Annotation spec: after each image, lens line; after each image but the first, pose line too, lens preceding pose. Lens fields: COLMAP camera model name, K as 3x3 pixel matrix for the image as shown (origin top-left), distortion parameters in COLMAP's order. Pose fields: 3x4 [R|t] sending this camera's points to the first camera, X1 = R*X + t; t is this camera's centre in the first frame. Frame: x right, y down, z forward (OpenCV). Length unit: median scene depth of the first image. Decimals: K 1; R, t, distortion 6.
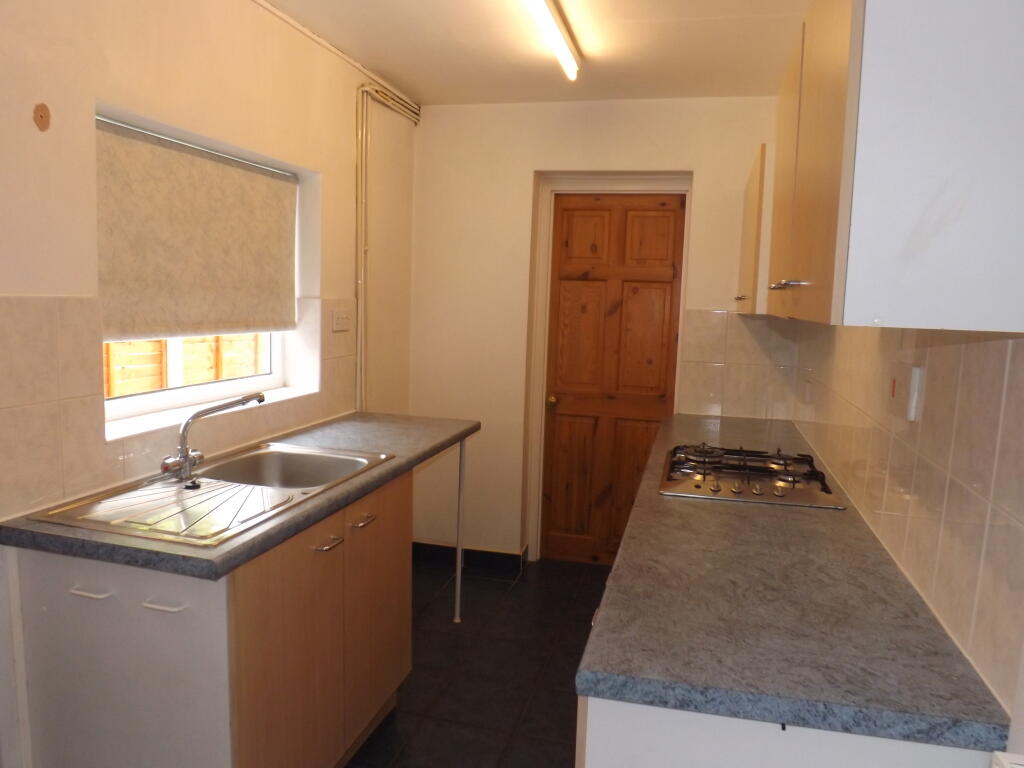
lens RADIAL K [[740.9, 0, 514.0], [0, 740.9, 384.8], [0, 0, 1]] dist [-0.054985, 0.004350]
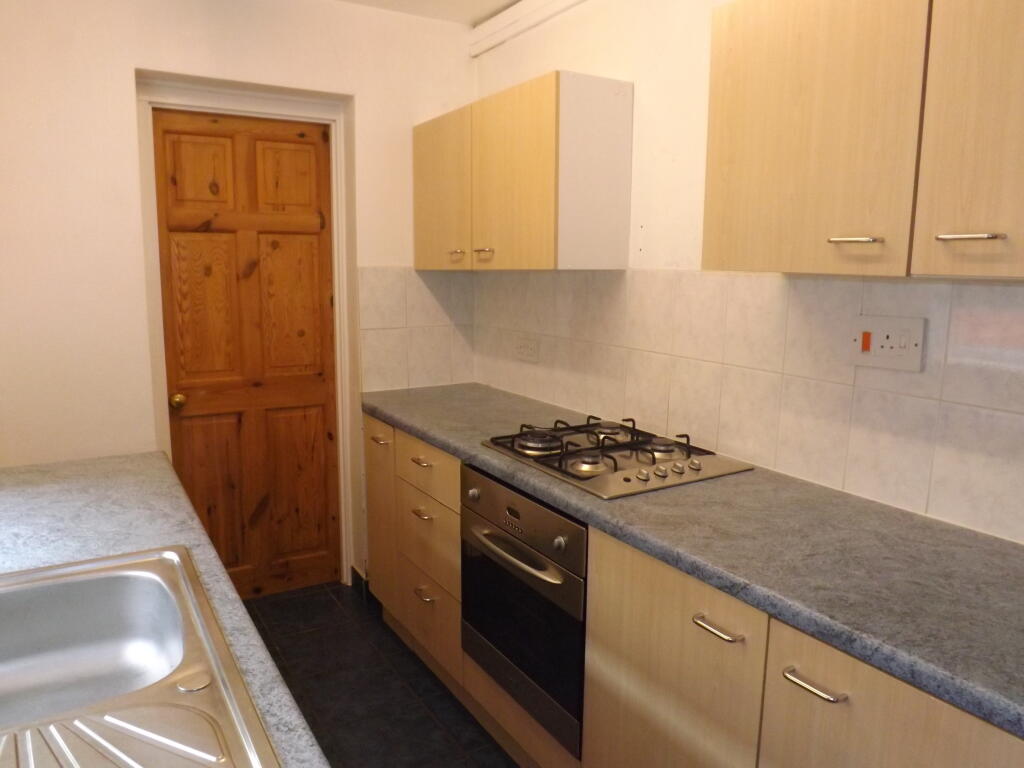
lens RADIAL K [[740.9, 0, 512.0], [0, 740.9, 383.5], [0, 0, 1]] dist [-0.054985, 0.004350]
pose [[0.699175, -0.139070, 0.701294, -0.224913], [0.096390, 0.990279, 0.100278, -0.036010], [-0.708423, -0.002514, 0.705784, 0.273407]]
